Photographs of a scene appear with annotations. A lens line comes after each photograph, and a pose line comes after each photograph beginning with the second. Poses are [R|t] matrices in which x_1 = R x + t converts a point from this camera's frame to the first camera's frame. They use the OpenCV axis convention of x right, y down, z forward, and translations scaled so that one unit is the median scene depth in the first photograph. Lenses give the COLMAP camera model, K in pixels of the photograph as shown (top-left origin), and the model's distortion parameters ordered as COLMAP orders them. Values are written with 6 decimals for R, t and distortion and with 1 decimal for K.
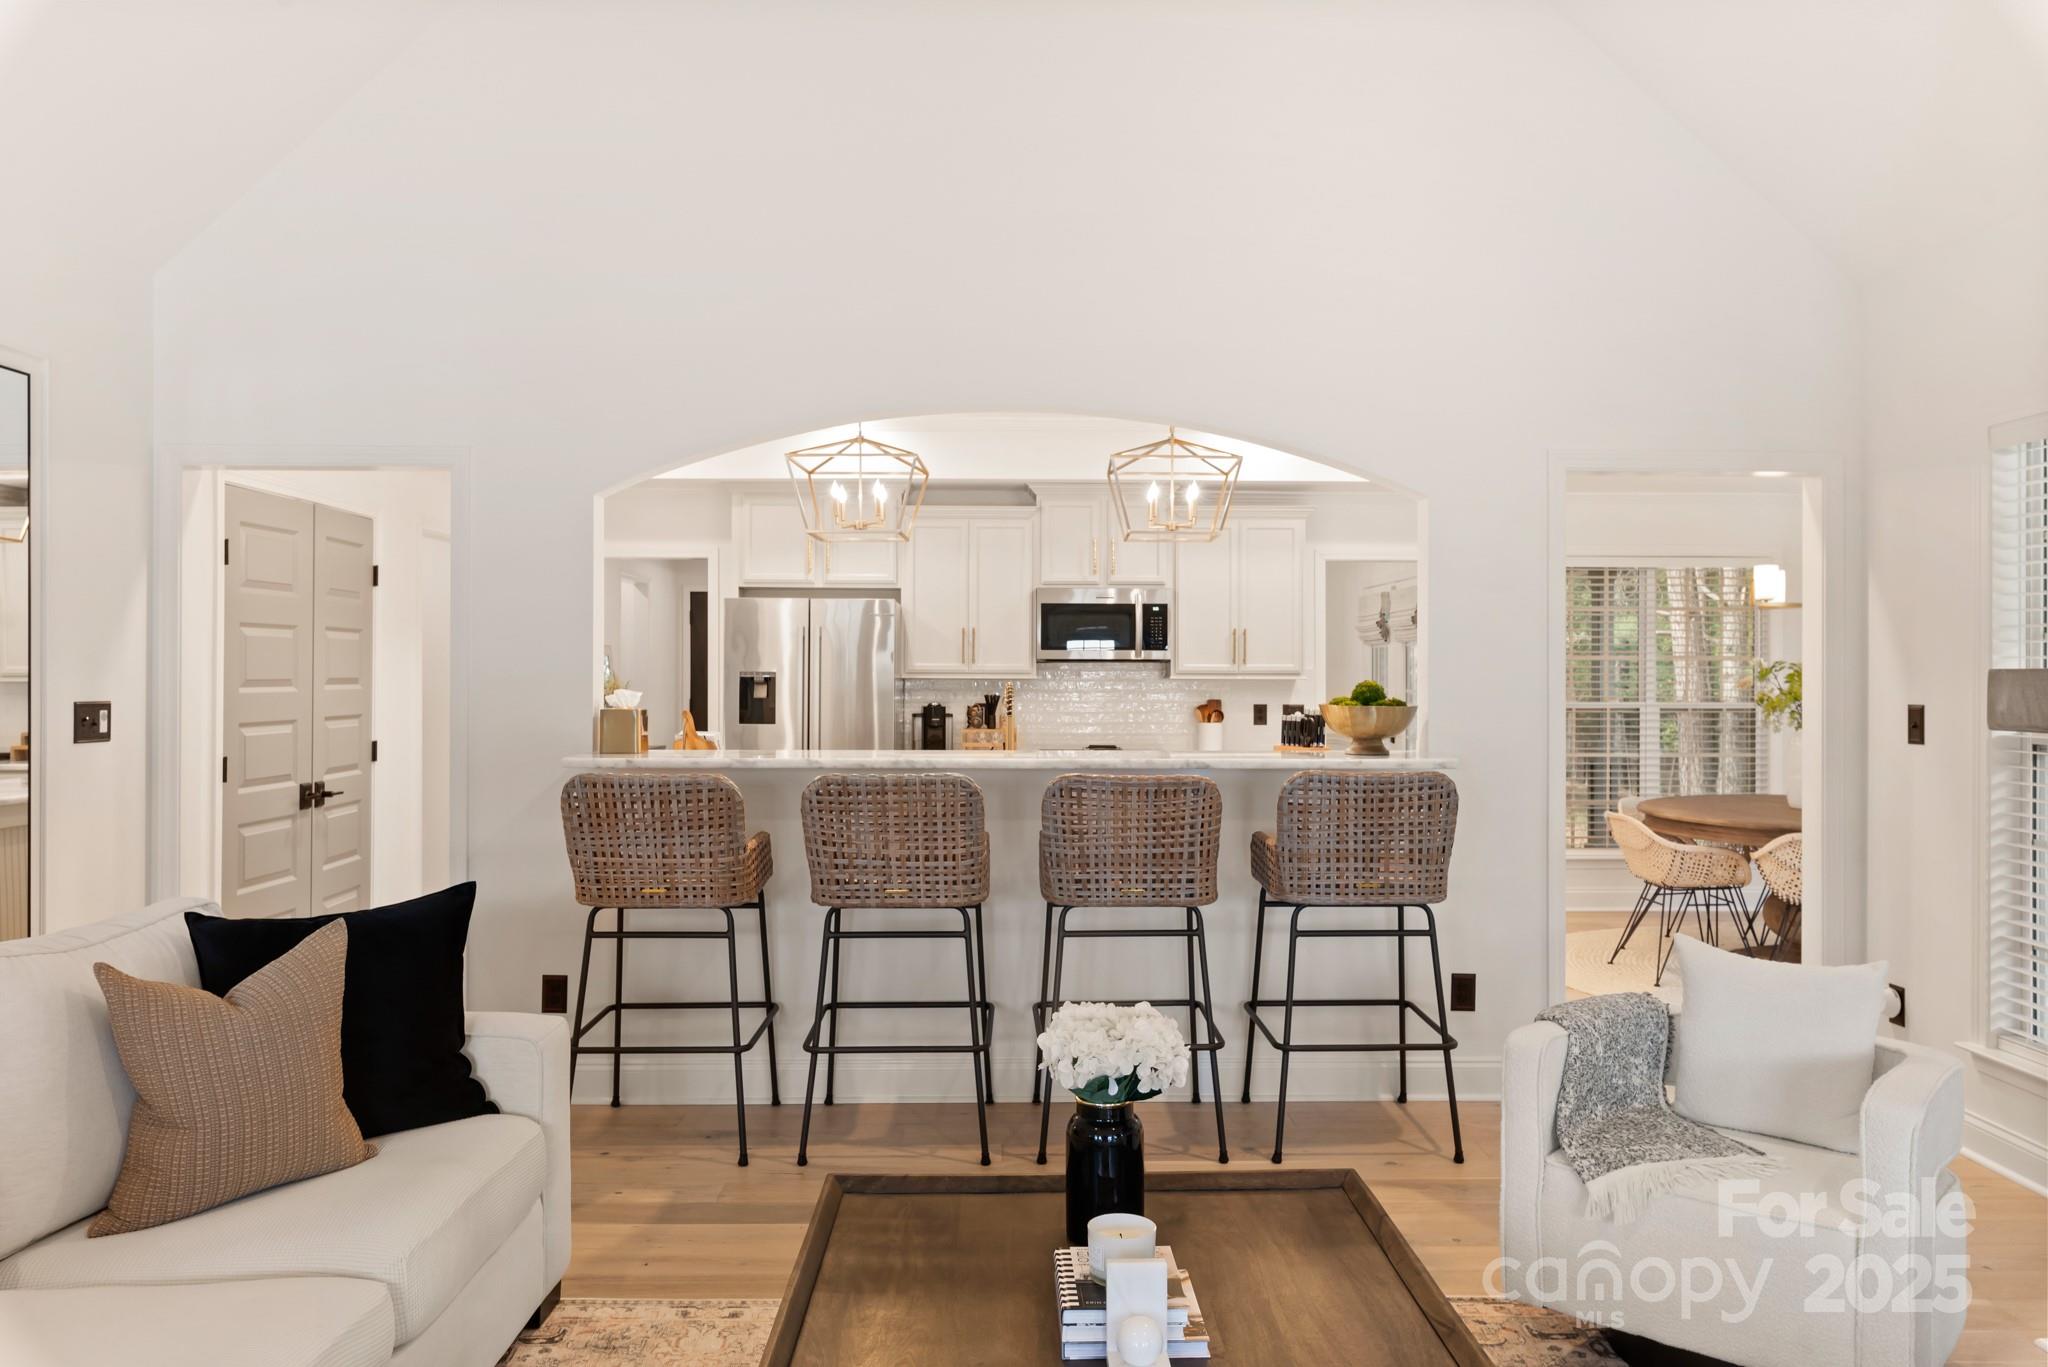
lens RADIAL K [[1486.2, 0, 1004.4], [0, 1486.2, 637.6], [0, 0, 1]] dist [0.001152, 0.004300]
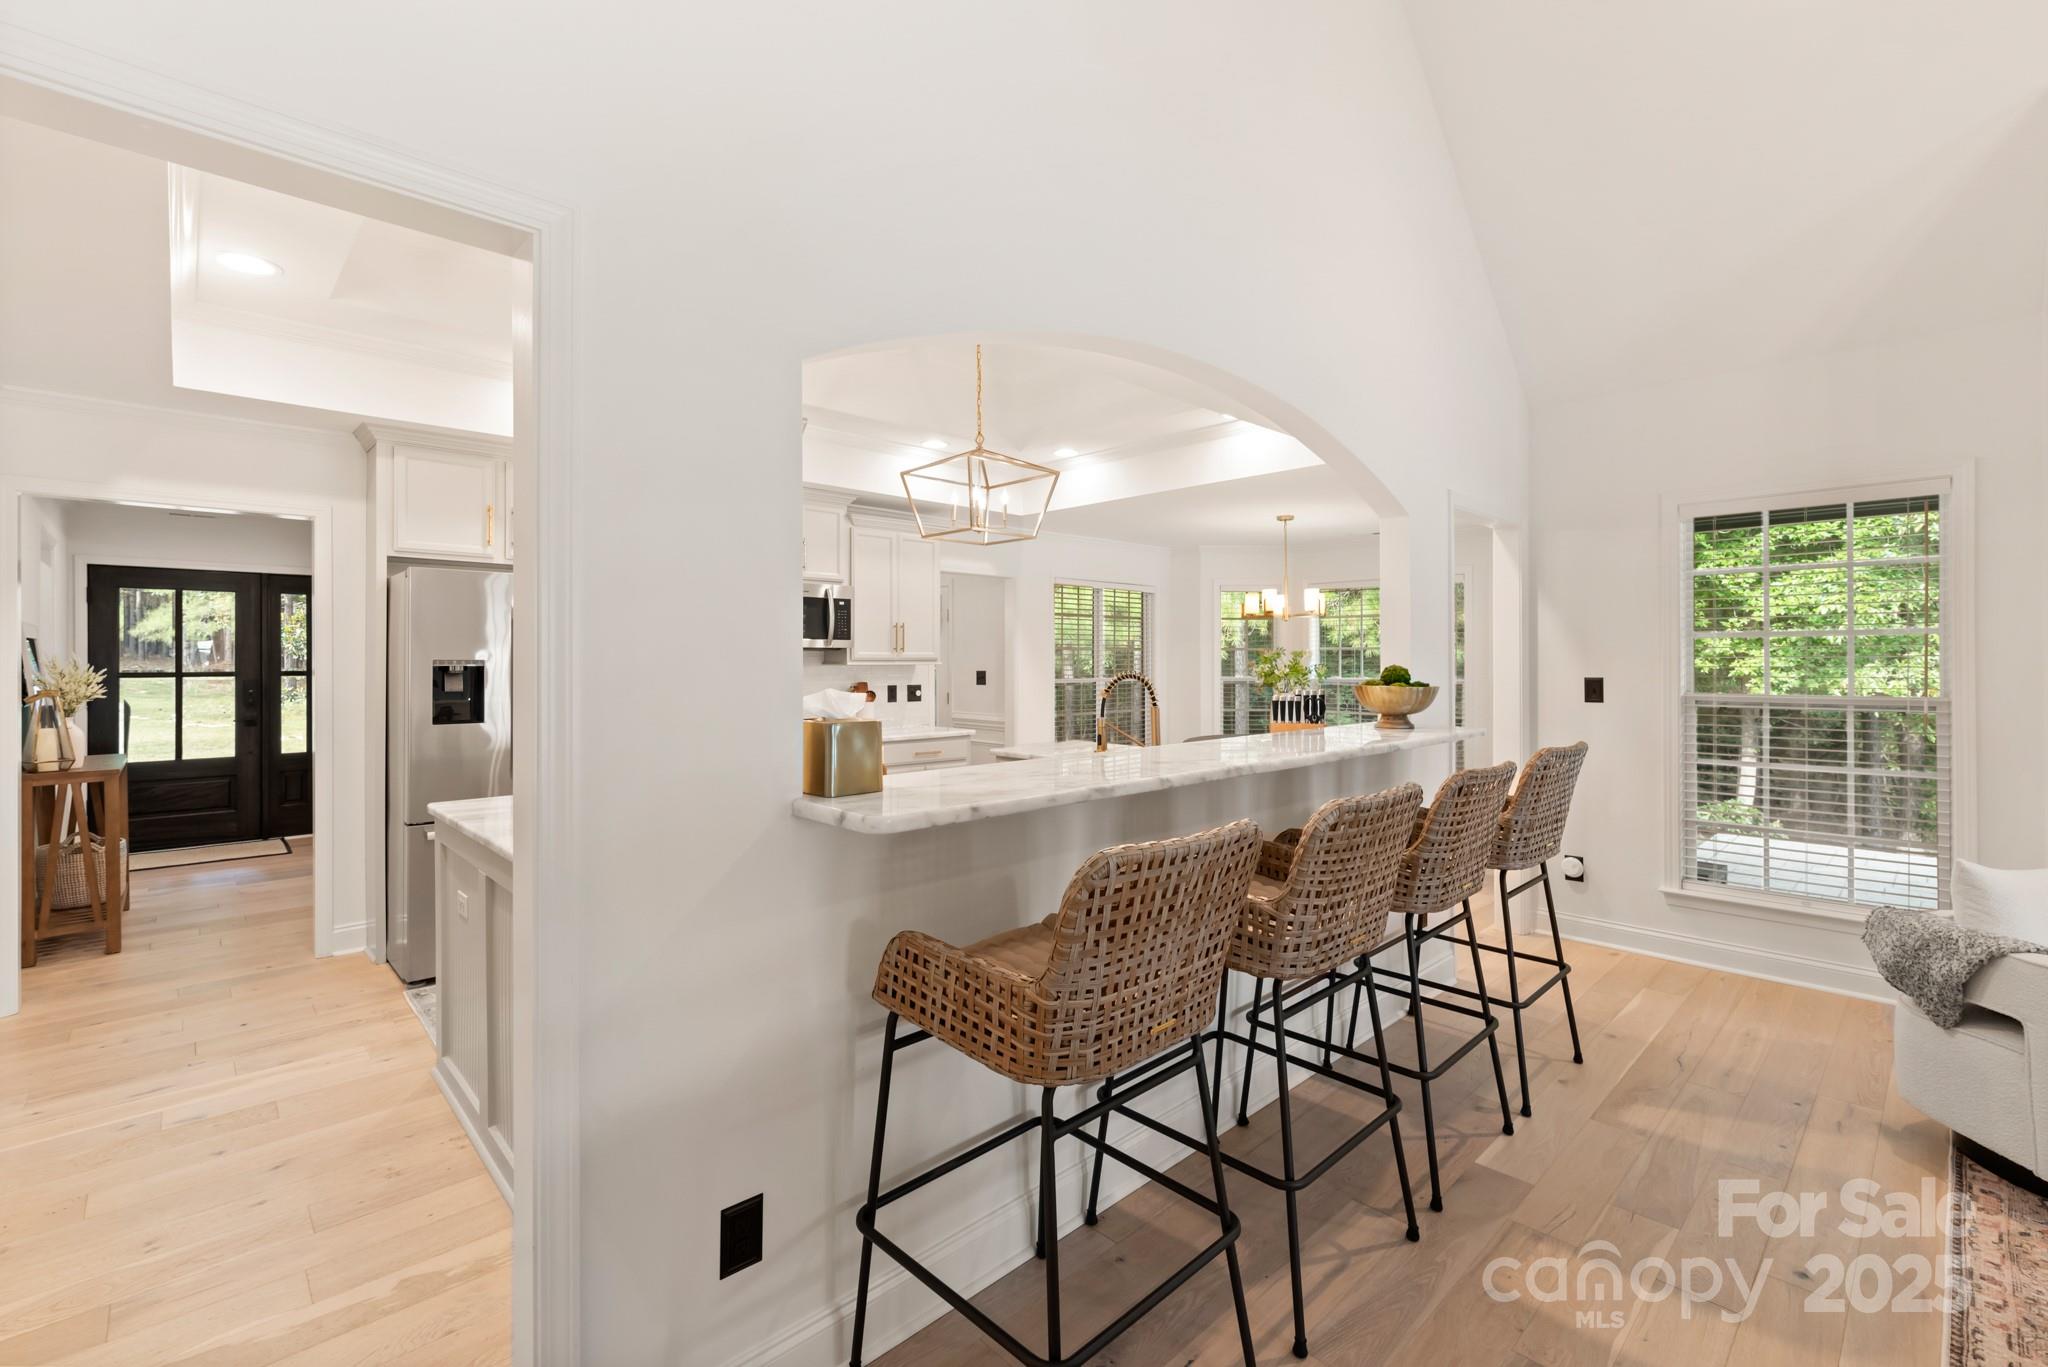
lens RADIAL K [[886.6, 0, 1025.4], [0, 886.6, 662.3], [0, 0, 1]] dist [0.006129, -0.003229]
pose [[0.725107, -0.006246, 0.688608, -0.428687], [-0.012551, 0.999673, 0.022283, 0.014270], [-0.688522, -0.024800, 0.724792, 0.657608]]
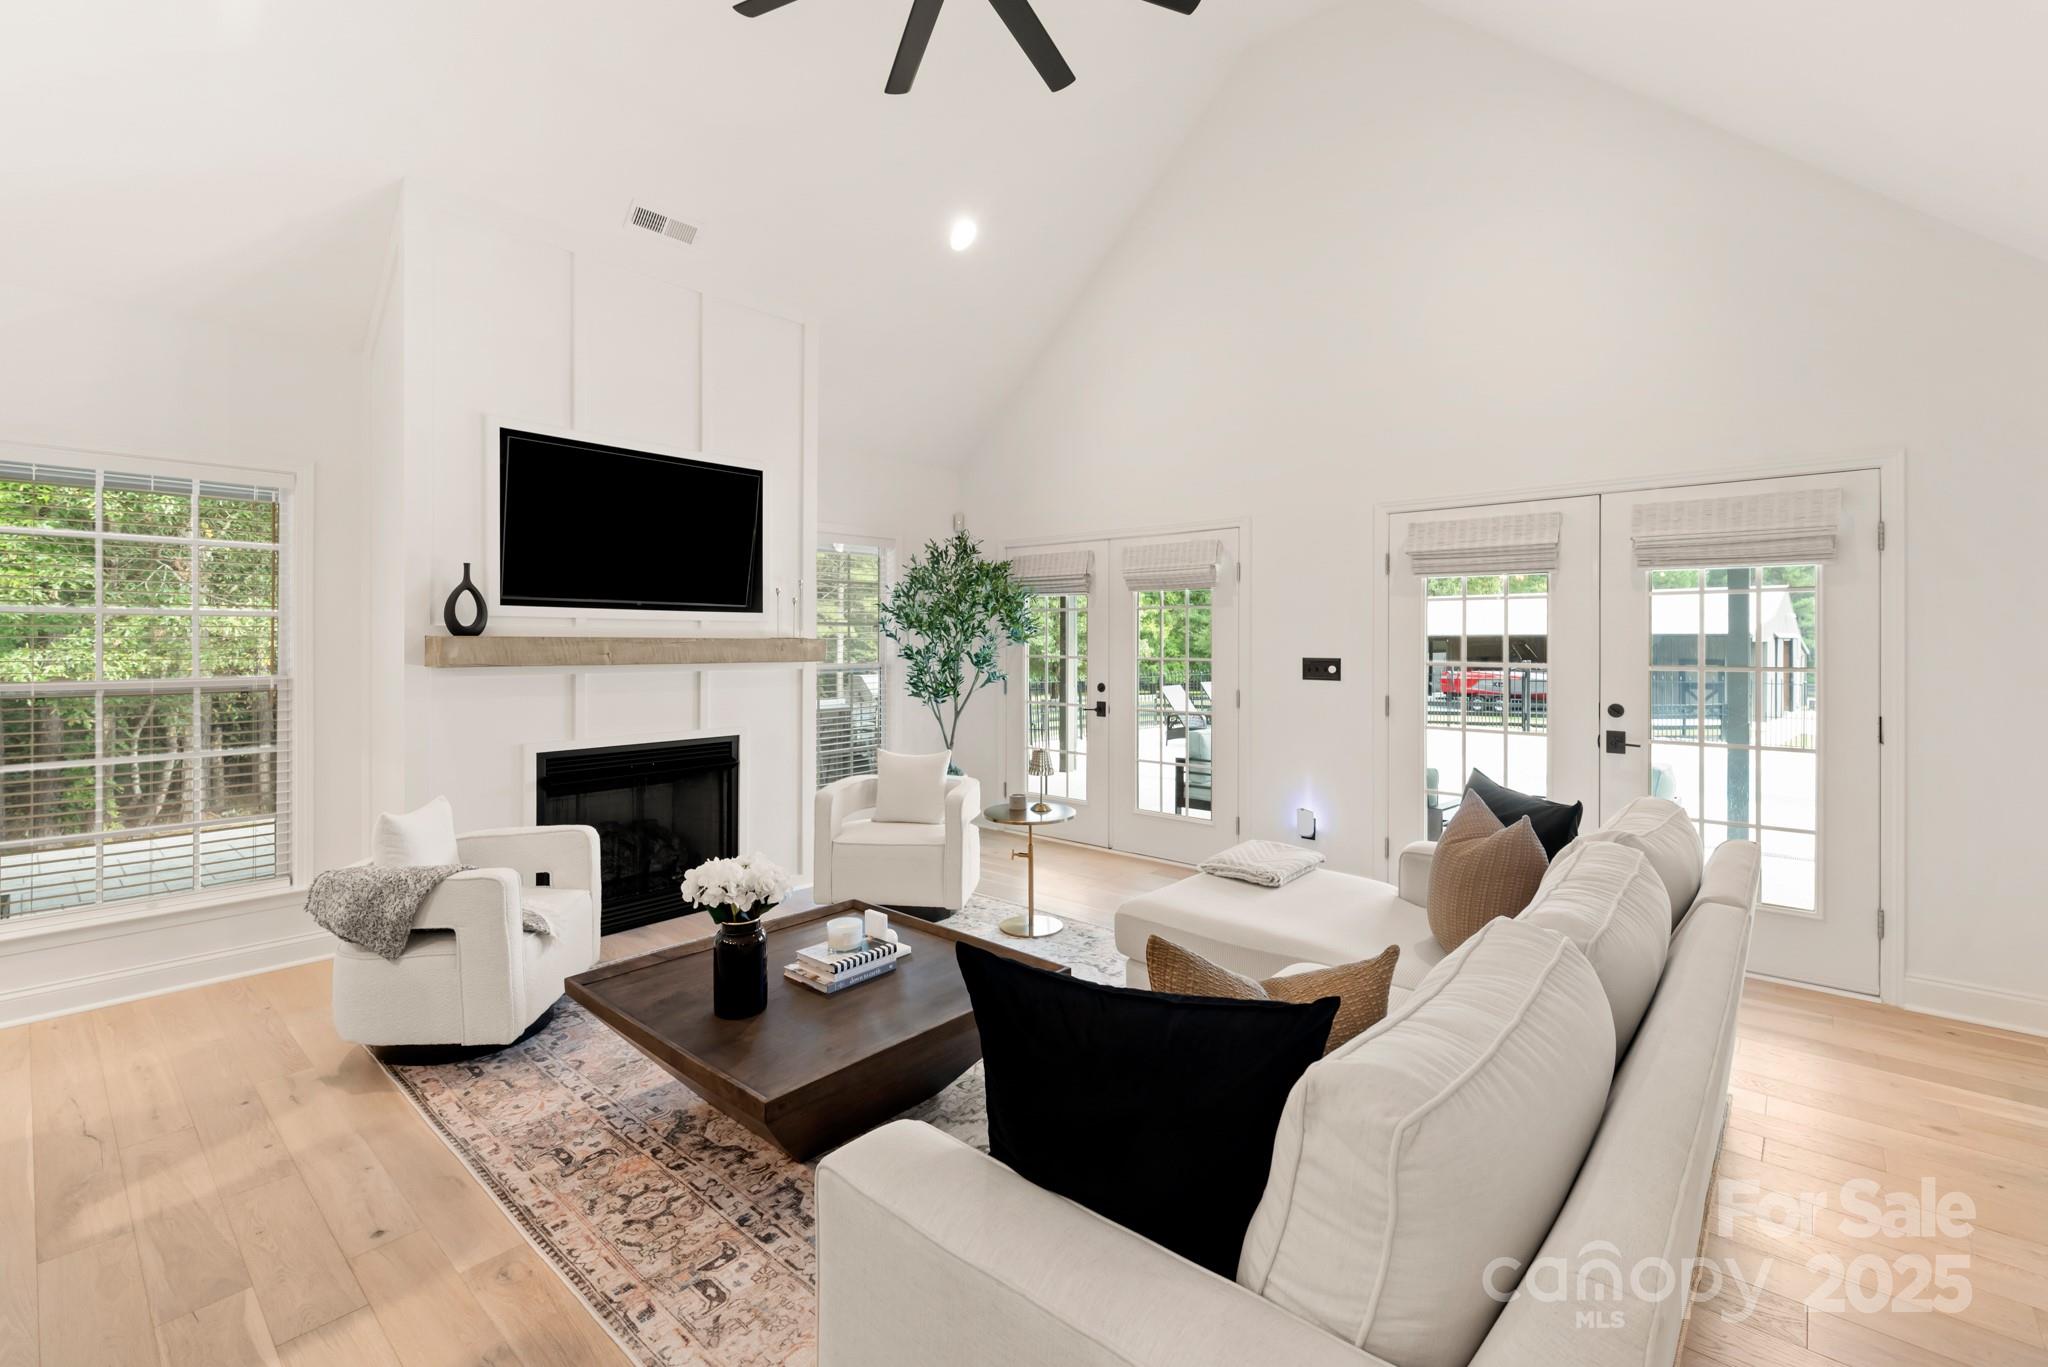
lens RADIAL K [[886.6, 0, 1029.4], [0, 886.6, 647.4], [0, 0, 1]] dist [0.006129, -0.003229]
pose [[-0.748697, -0.007803, 0.662867, -0.403096], [-0.018398, 0.999790, -0.009011, 0.019048], [-0.662657, -0.018942, -0.748683, 0.810213]]
